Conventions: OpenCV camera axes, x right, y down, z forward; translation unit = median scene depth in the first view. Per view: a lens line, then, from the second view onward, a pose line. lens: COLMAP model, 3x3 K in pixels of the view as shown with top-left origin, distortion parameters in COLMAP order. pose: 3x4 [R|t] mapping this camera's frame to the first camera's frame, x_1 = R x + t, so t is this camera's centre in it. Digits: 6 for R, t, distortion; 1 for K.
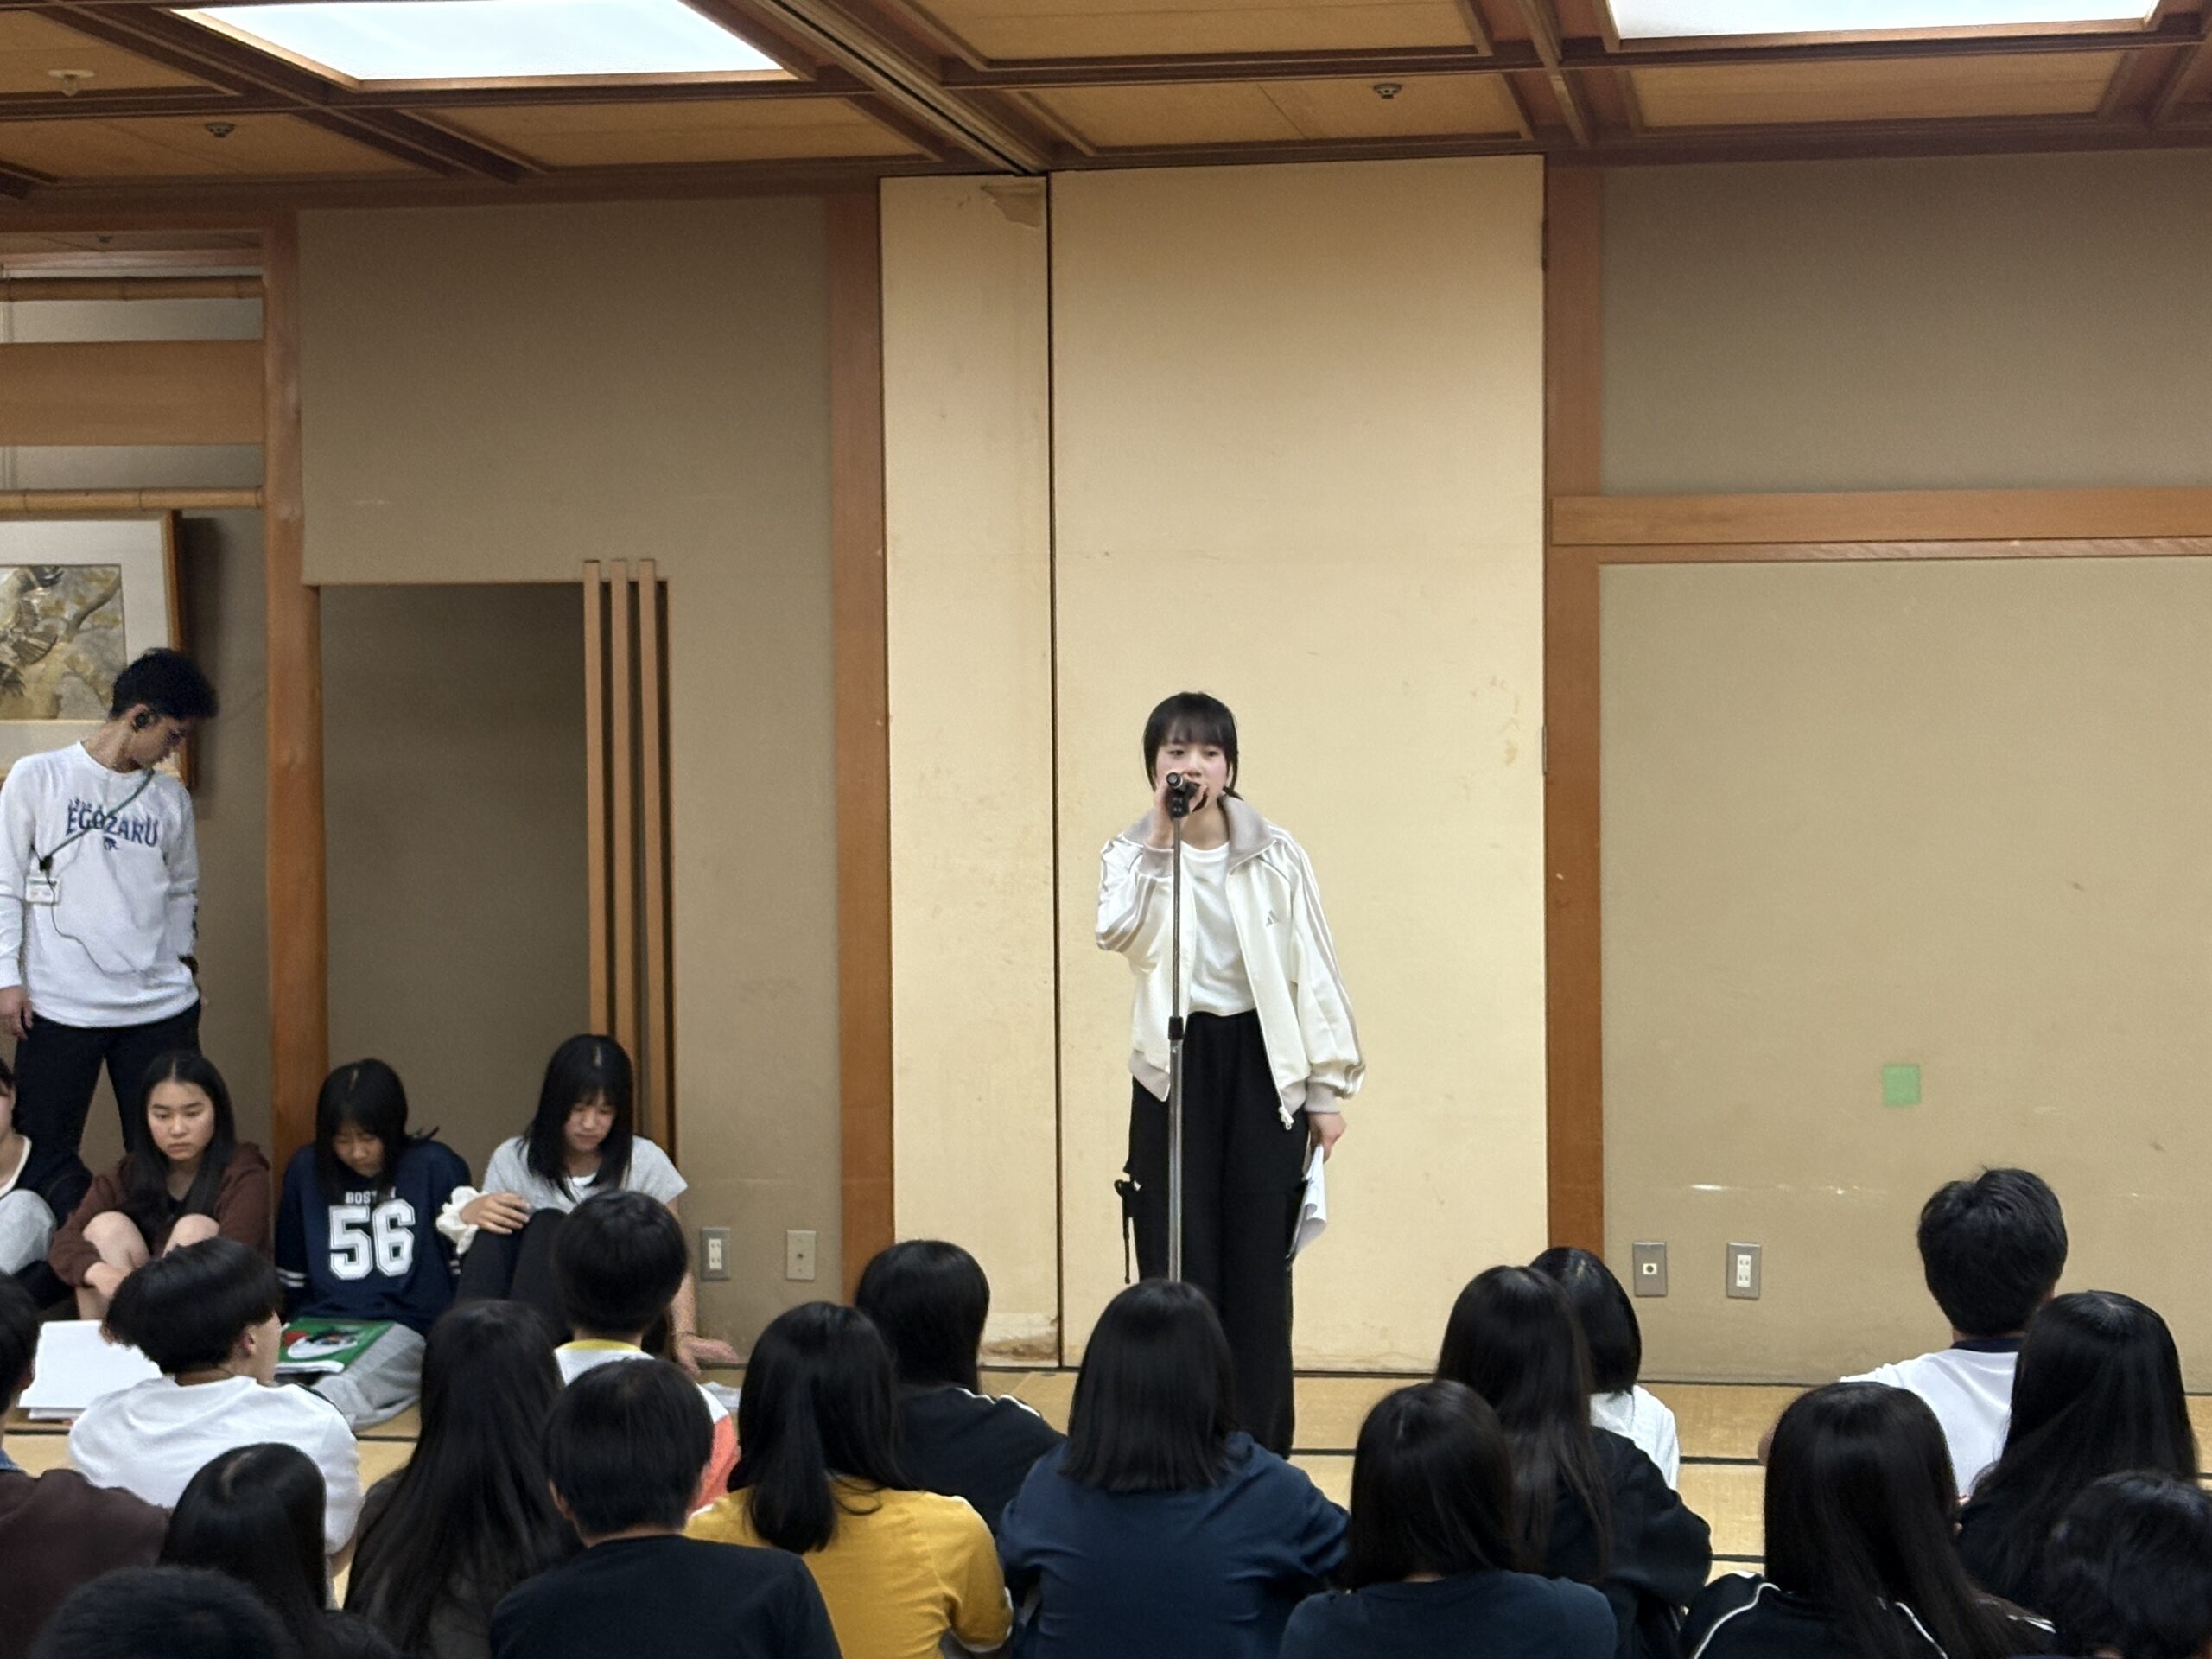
lens RADIAL K [[3987.6, 0, 1115.6], [0, 3987.6, 838.7], [0, 0, 1]] dist [0.156417, 0.000000]
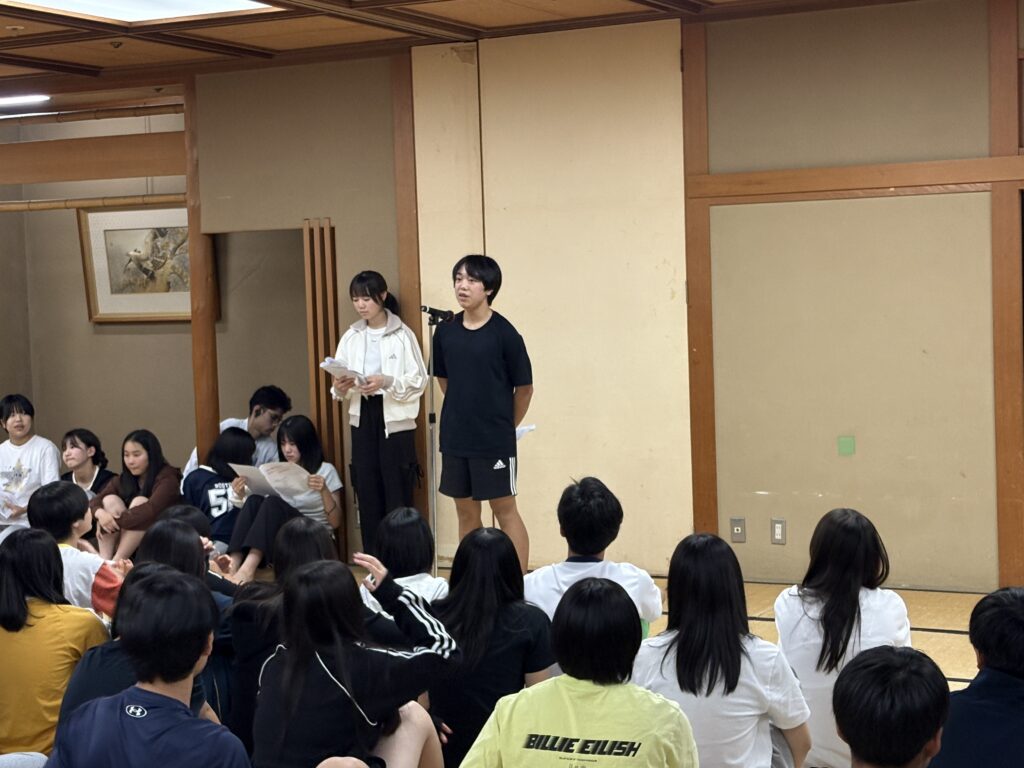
lens RADIAL K [[1846.0, 0, 508.5], [0, 1846.0, 387.0], [0, 0, 1]] dist [0.156417, 0.000000]
pose [[0.951736, -0.005091, -0.306876, 0.319187], [0.012771, 0.999653, 0.023025, 0.005048], [0.306652, -0.025833, 0.951471, 0.006792]]
